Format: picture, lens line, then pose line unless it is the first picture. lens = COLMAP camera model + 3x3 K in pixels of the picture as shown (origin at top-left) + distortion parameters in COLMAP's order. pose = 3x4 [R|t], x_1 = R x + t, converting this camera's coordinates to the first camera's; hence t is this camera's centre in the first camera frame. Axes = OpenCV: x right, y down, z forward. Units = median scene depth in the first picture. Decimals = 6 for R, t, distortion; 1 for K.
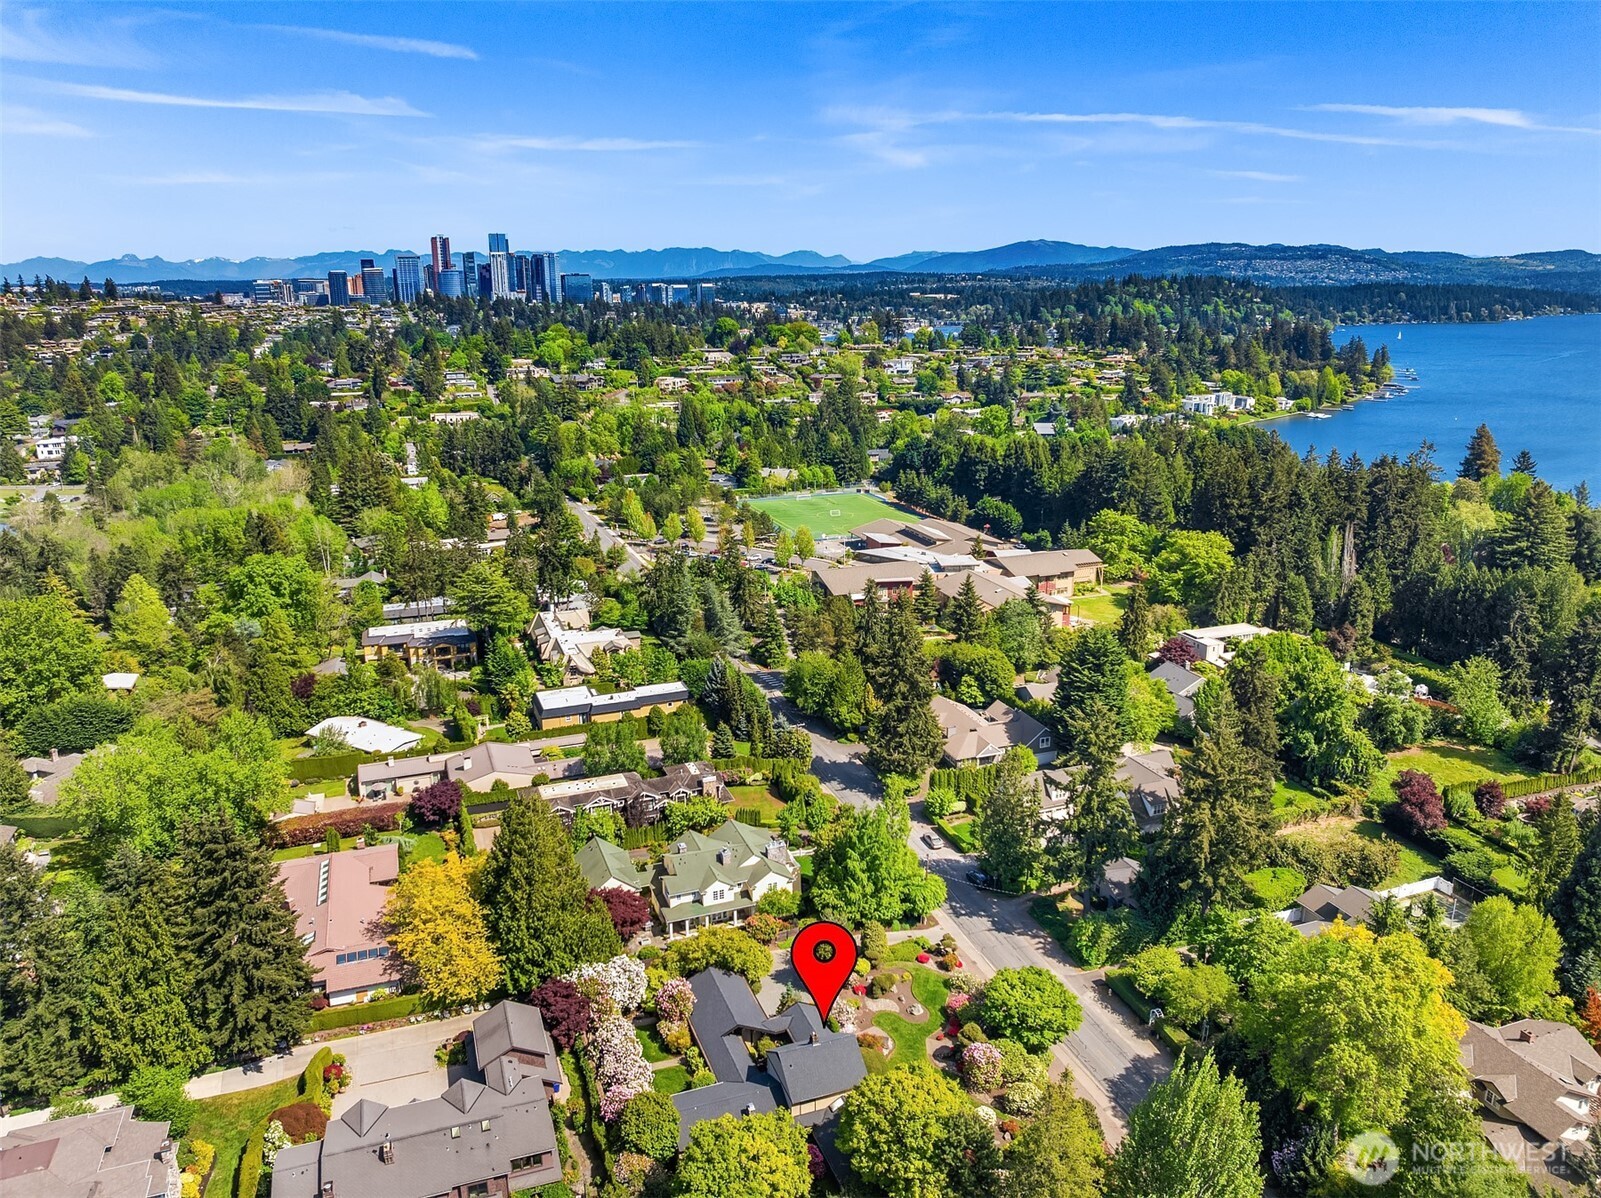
lens RADIAL K [[1124.4, 0, 800.5], [0, 1124.4, 599.0], [0, 0, 1]] dist [-0.024707, -0.015084]
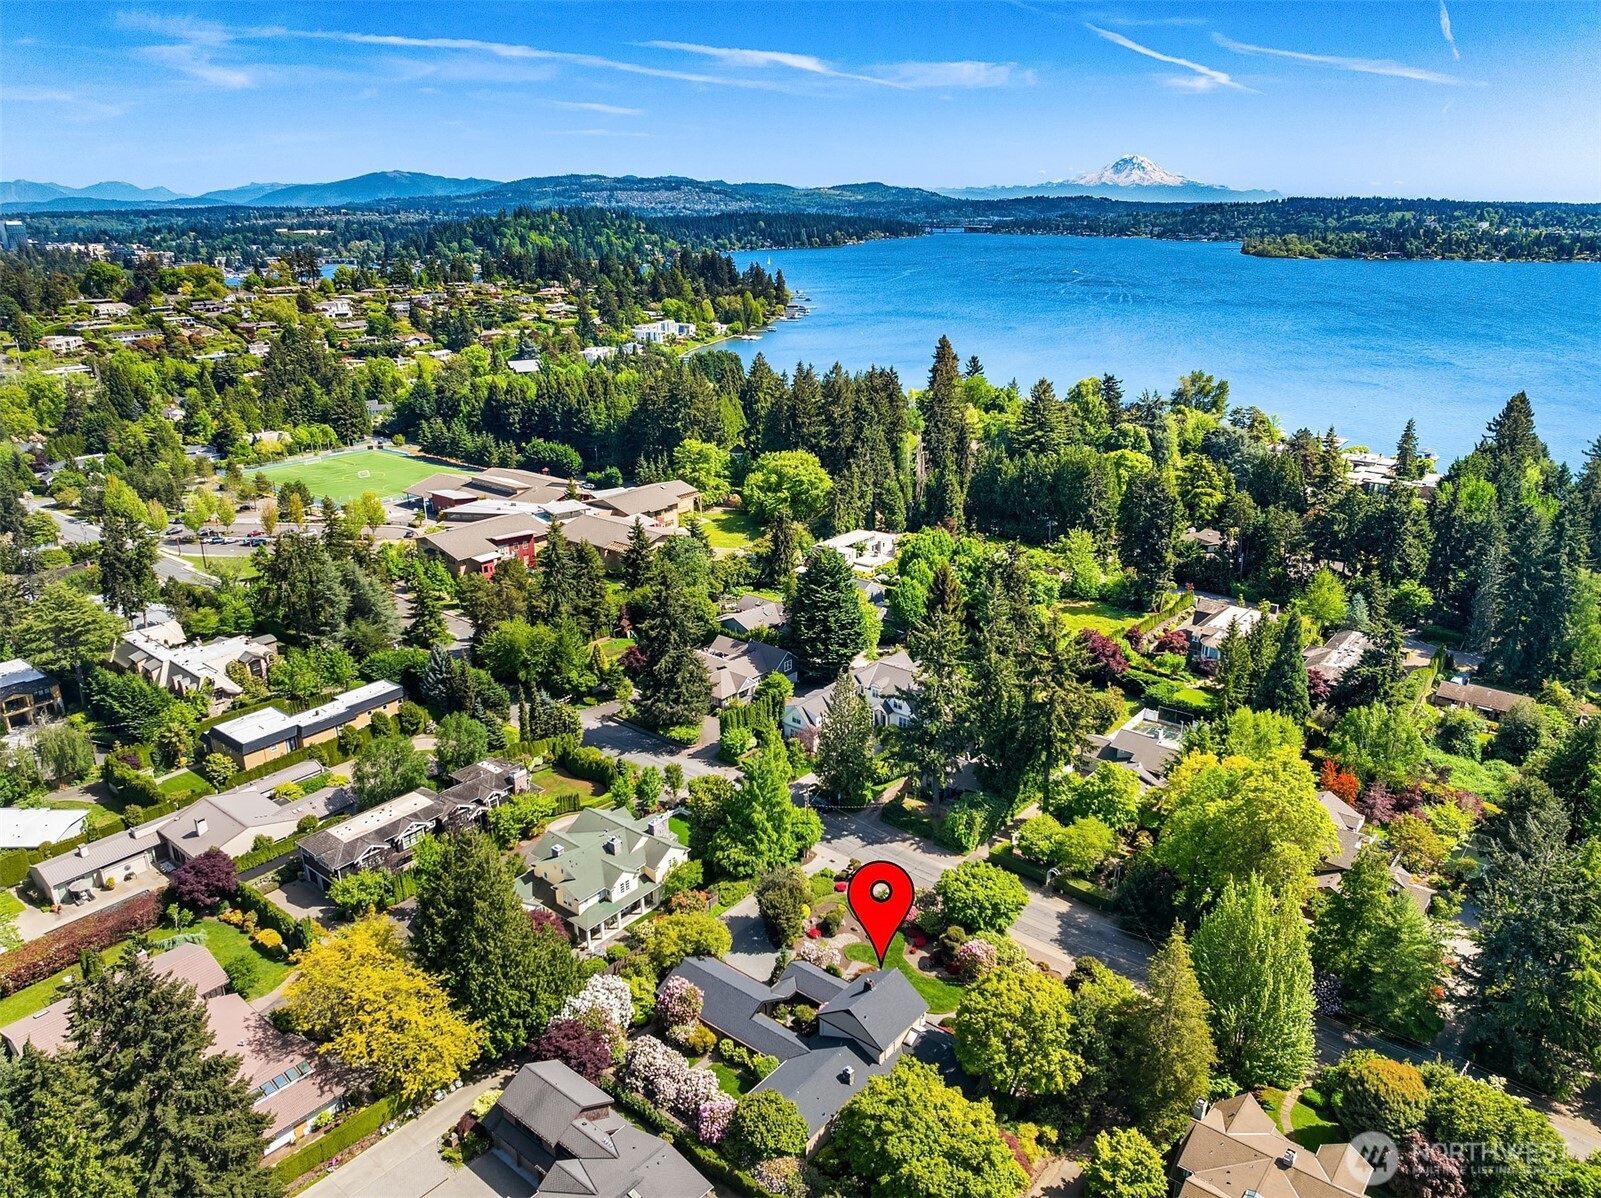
lens RADIAL K [[1124.4, 0, 800.5], [0, 1124.4, 599.0], [0, 0, 1]] dist [-0.024707, -0.015084]
pose [[0.862645, -0.163195, 0.478761, -0.163353], [0.136400, 0.986511, 0.090502, -0.016067], [-0.487072, -0.012769, 0.873268, 0.057012]]
